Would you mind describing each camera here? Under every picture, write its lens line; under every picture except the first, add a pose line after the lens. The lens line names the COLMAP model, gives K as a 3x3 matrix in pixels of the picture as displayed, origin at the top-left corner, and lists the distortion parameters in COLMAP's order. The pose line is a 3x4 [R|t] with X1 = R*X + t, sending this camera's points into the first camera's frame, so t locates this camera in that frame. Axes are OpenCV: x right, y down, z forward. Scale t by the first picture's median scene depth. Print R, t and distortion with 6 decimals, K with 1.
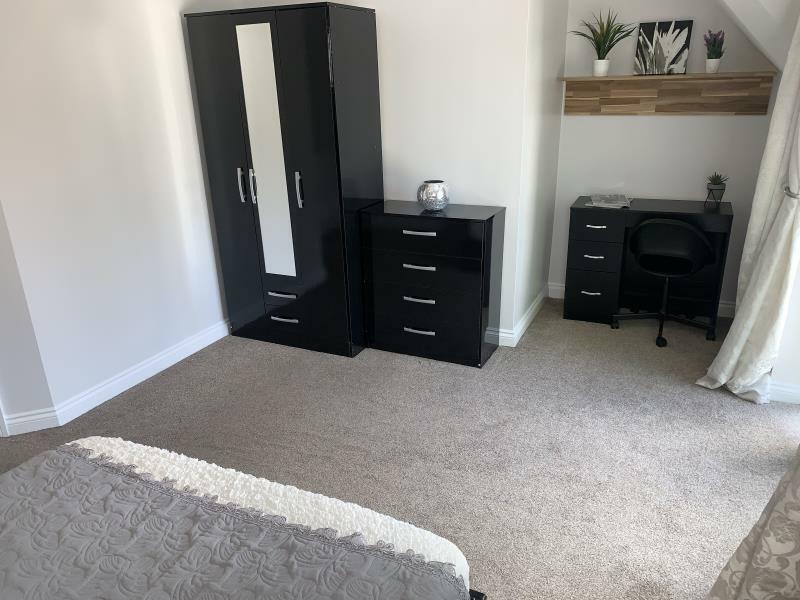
lens RADIAL K [[603.6, 0, 396.4], [0, 603.6, 298.7], [0, 0, 1]] dist [0.064452, -0.030365]
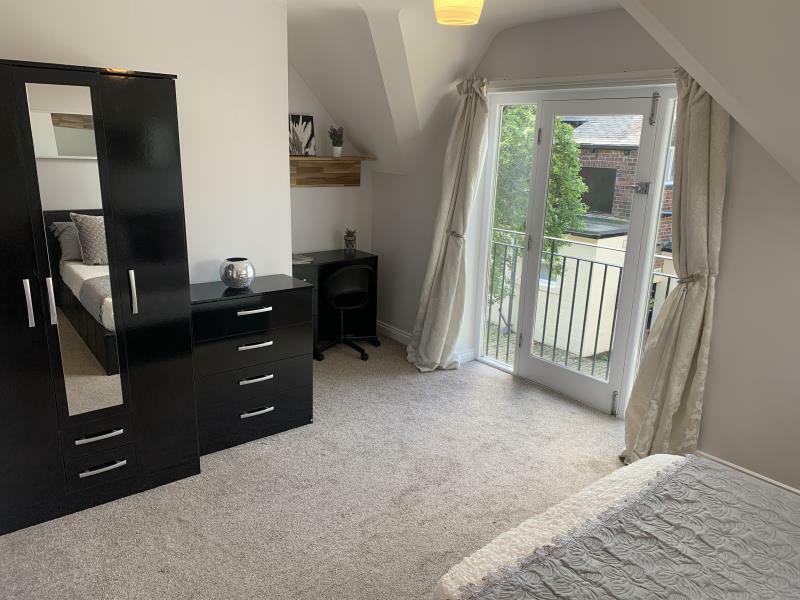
lens RADIAL K [[603.6, 0, 397.2], [0, 603.6, 304.4], [0, 0, 1]] dist [0.064452, -0.030365]
pose [[0.453140, -0.200766, 0.868537, -0.665784], [0.268355, 0.959836, 0.081862, -0.130030], [-0.850088, 0.195981, 0.488816, 0.305002]]
